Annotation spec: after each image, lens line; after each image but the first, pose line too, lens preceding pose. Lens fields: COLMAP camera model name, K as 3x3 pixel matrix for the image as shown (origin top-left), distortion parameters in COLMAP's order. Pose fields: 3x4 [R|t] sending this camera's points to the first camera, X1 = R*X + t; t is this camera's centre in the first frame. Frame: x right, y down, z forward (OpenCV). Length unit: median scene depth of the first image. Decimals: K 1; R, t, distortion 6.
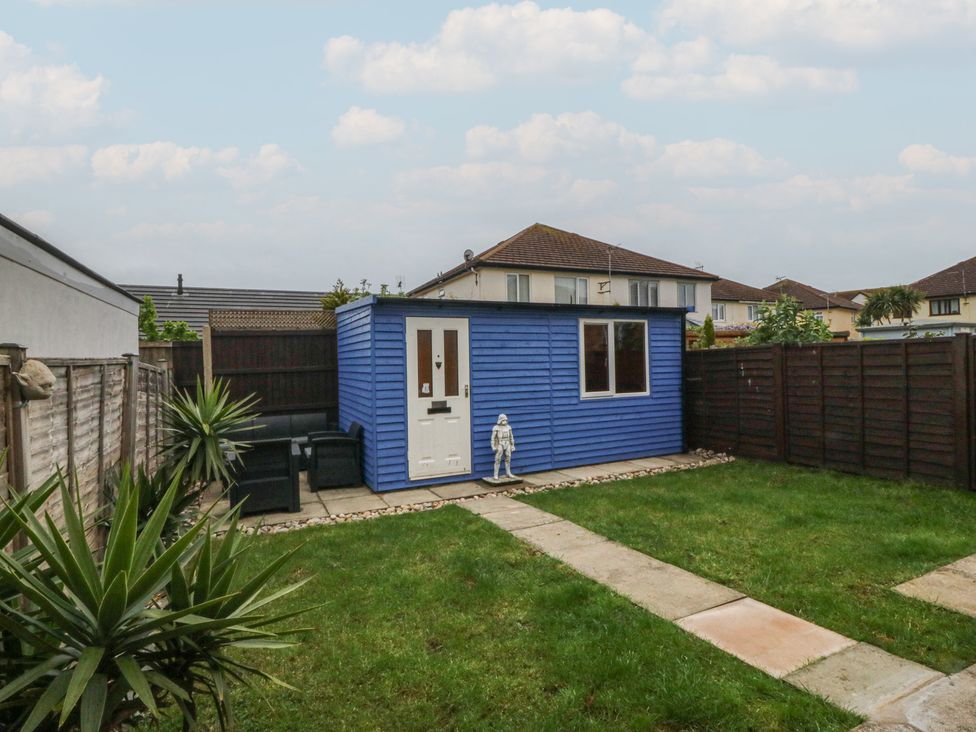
lens RADIAL K [[514.4, 0, 489.8], [0, 514.4, 360.5], [0, 0, 1]] dist [-0.006067, -0.004046]
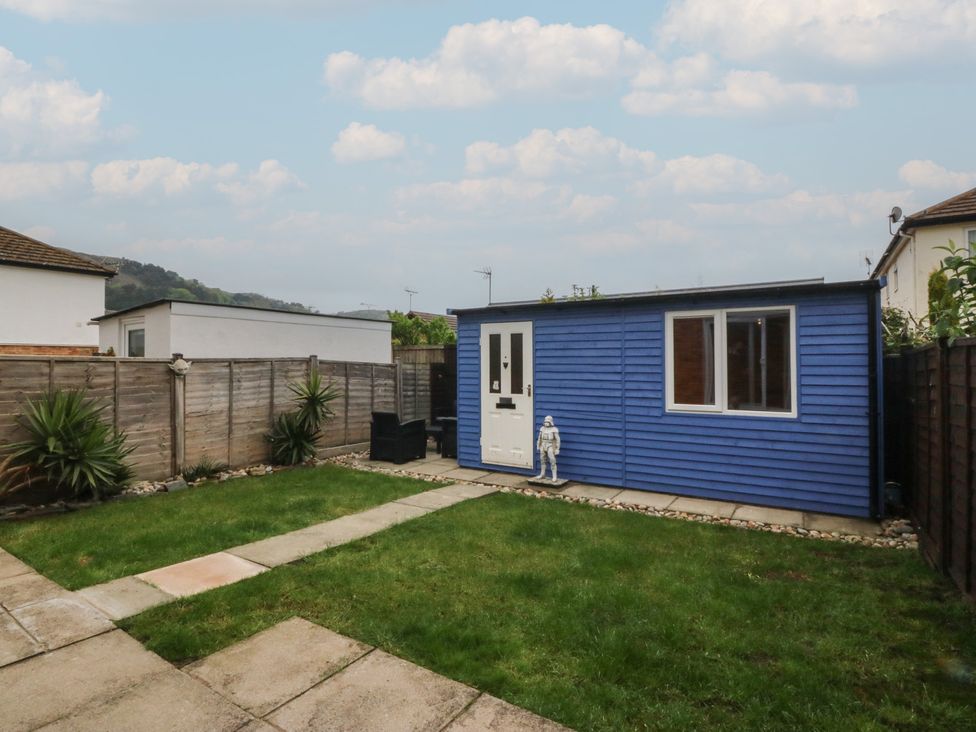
lens RADIAL K [[514.4, 0, 483.7], [0, 514.4, 363.7], [0, 0, 1]] dist [-0.006067, -0.004046]
pose [[0.522378, 0.021915, -0.852432, 0.809047], [-0.006692, 0.999744, 0.021601, -0.017751], [0.852688, -0.005579, 0.522391, 0.370625]]
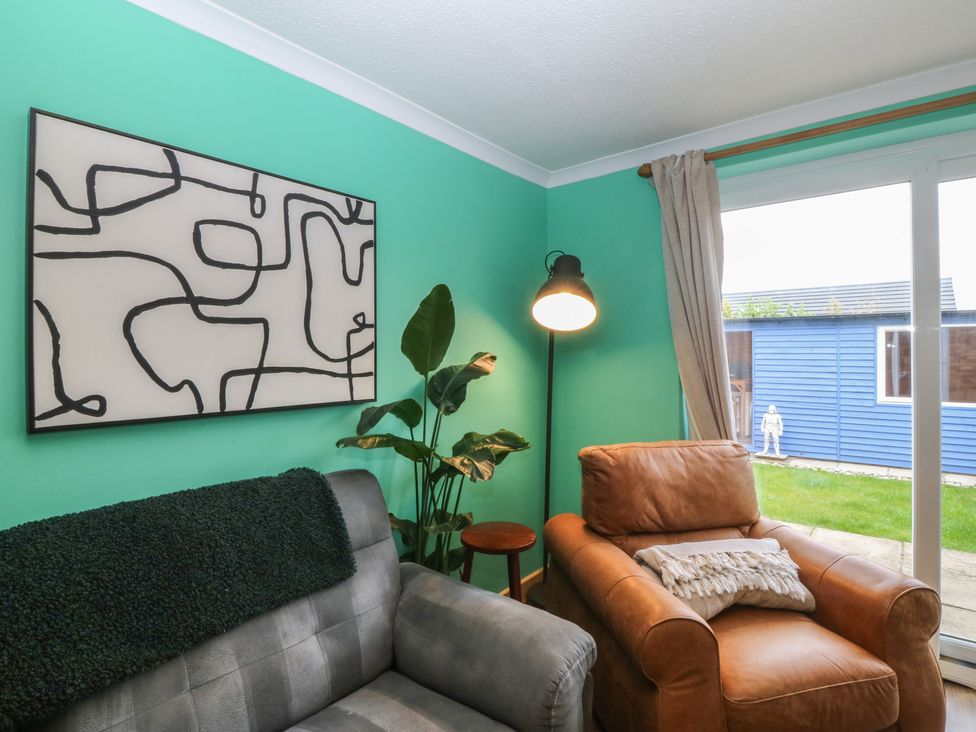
lens RADIAL K [[524.2, 0, 483.5], [0, 524.2, 358.1], [0, 0, 1]] dist [-0.006052, -0.001104]
pose [[0.432530, 0.026887, -0.901219, 0.891282], [-0.004666, 0.999609, 0.027583, -0.047321], [0.901608, -0.007725, 0.432486, -0.219778]]
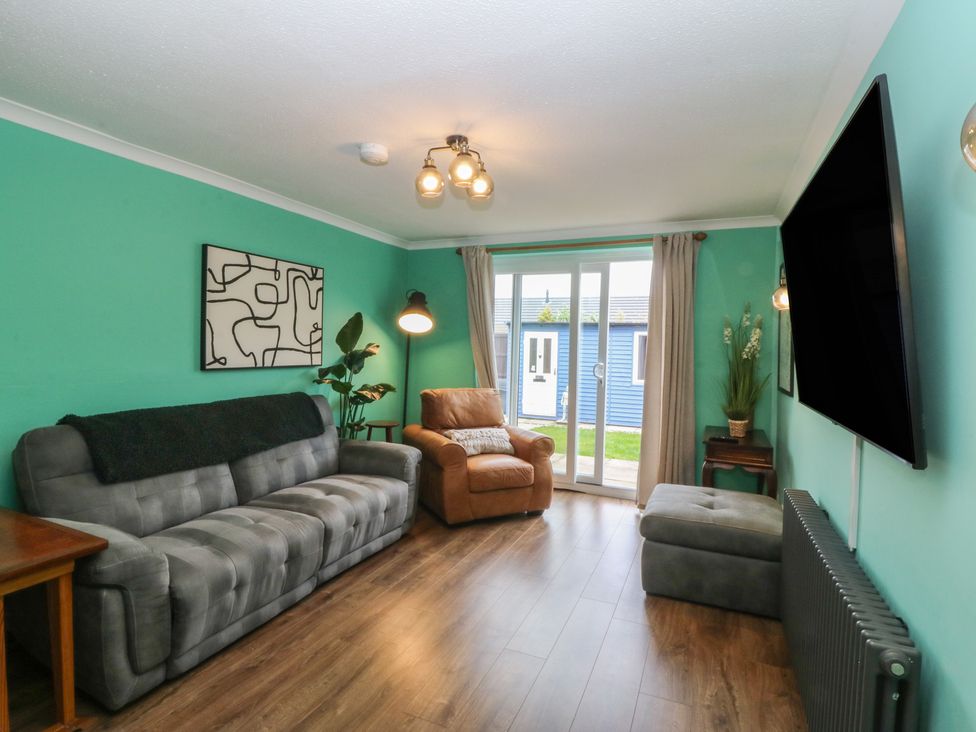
lens RADIAL K [[514.4, 0, 481.8], [0, 514.4, 360.7], [0, 0, 1]] dist [-0.006067, -0.004046]
pose [[0.652059, 0.058049, -0.755942, 1.178704], [-0.035839, 0.998310, 0.045746, -0.054557], [0.757320, -0.002737, 0.653038, -0.400677]]
